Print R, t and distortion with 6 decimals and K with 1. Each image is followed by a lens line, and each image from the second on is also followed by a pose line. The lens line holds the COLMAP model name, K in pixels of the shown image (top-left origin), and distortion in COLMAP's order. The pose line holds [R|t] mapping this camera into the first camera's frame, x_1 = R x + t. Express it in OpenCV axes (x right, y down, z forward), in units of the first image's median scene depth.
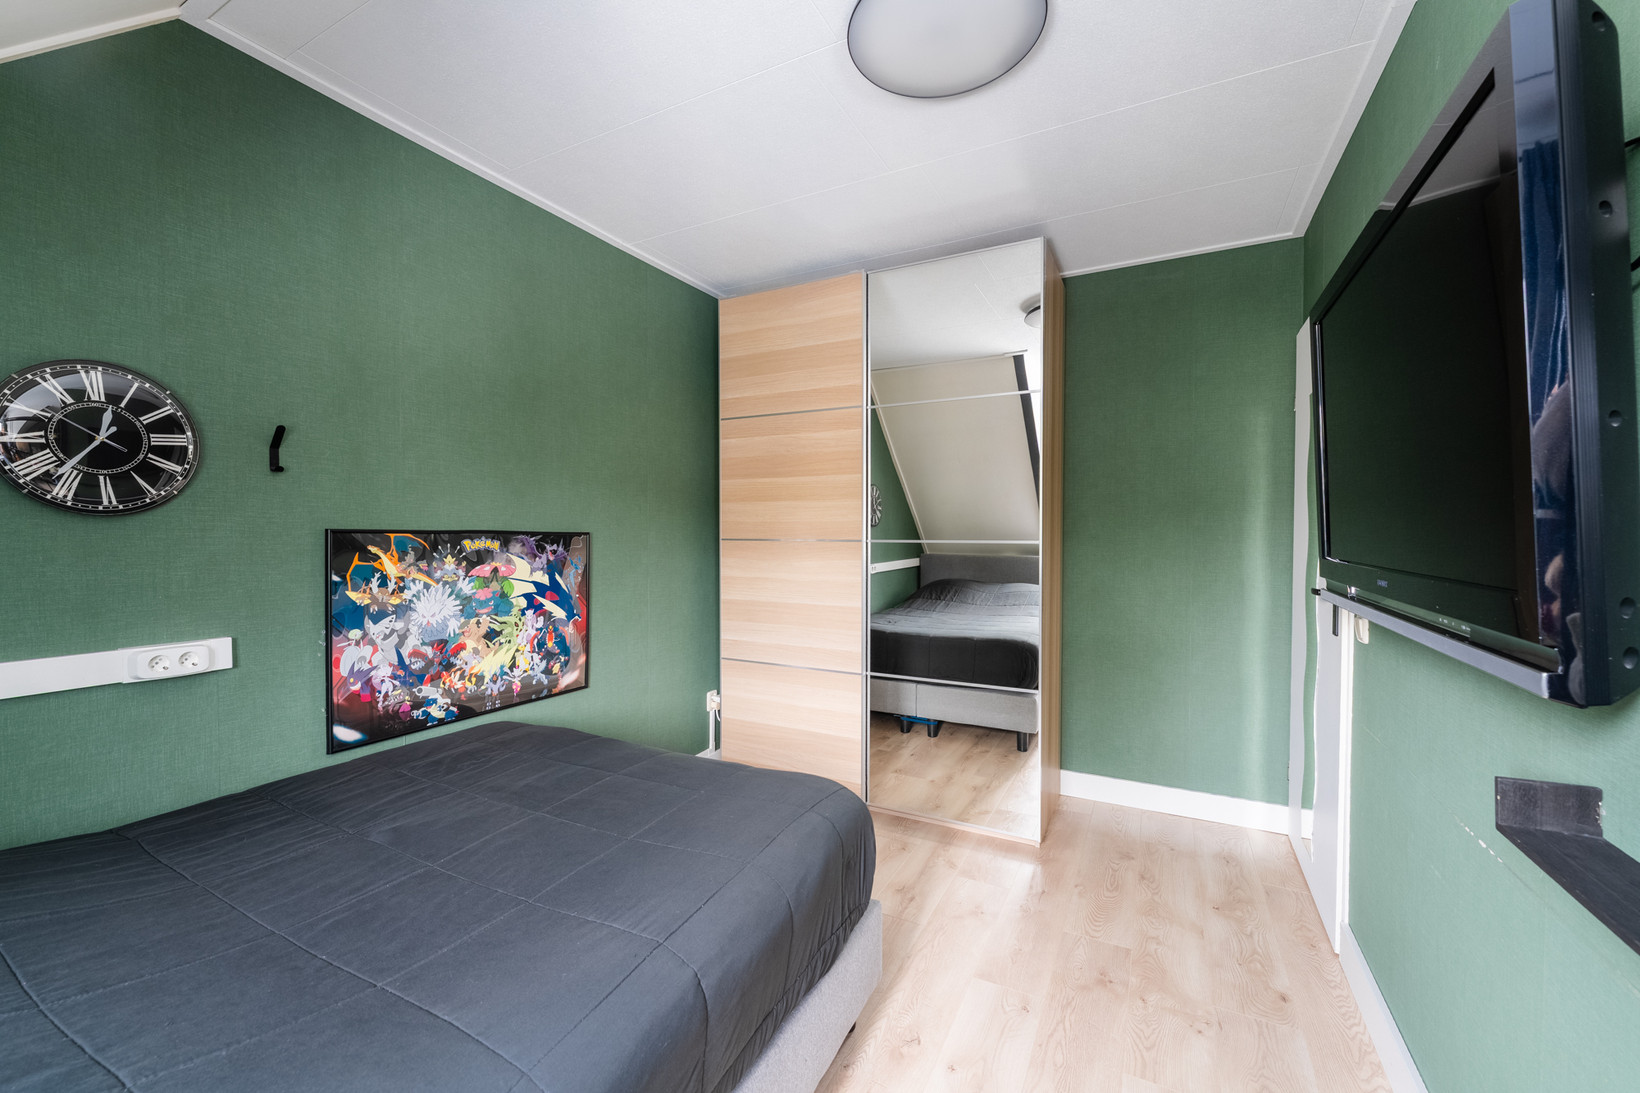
lens RADIAL K [[660.1, 0, 820.0], [0, 660.1, 546.5], [0, 0, 1]] dist [0.000159, -0.000057]
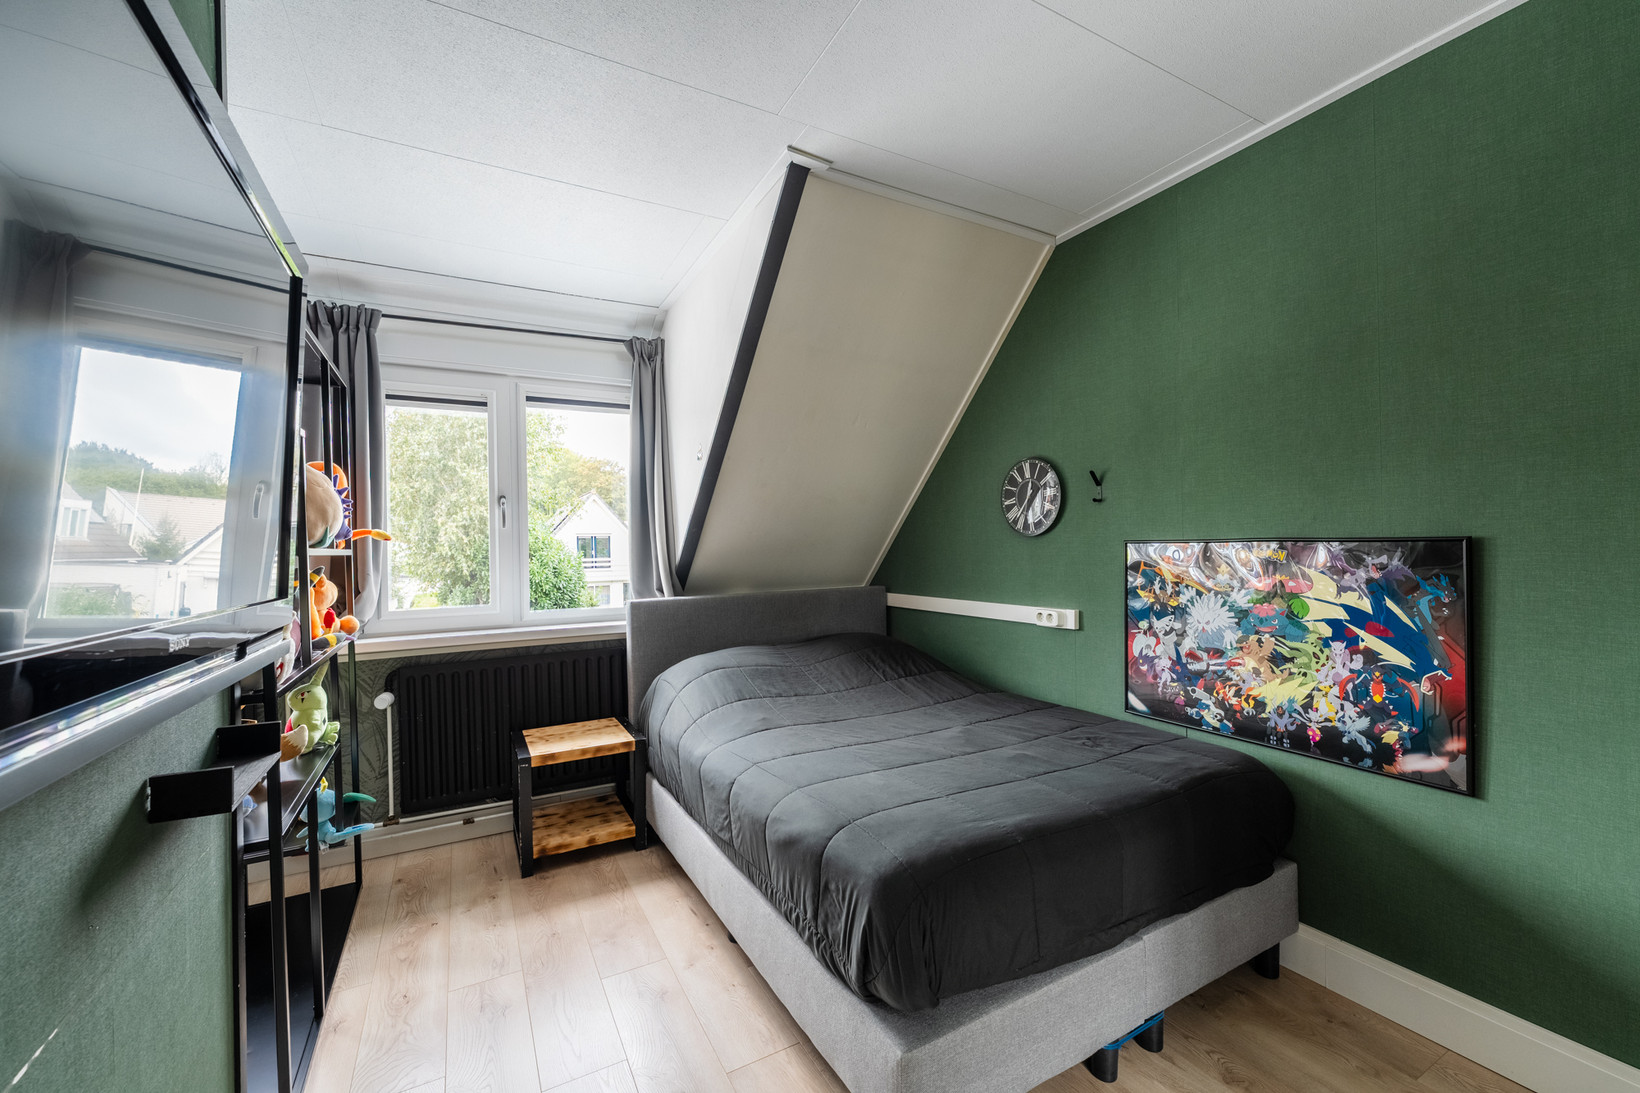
lens RADIAL K [[660.1, 0, 820.0], [0, 660.1, 546.5], [0, 0, 1]] dist [0.000159, -0.000057]
pose [[-0.552618, 0.006813, -0.833407, 0.575586], [-0.000171, 0.999966, 0.008288, -0.021298], [0.833435, 0.004723, -0.552598, 1.026920]]
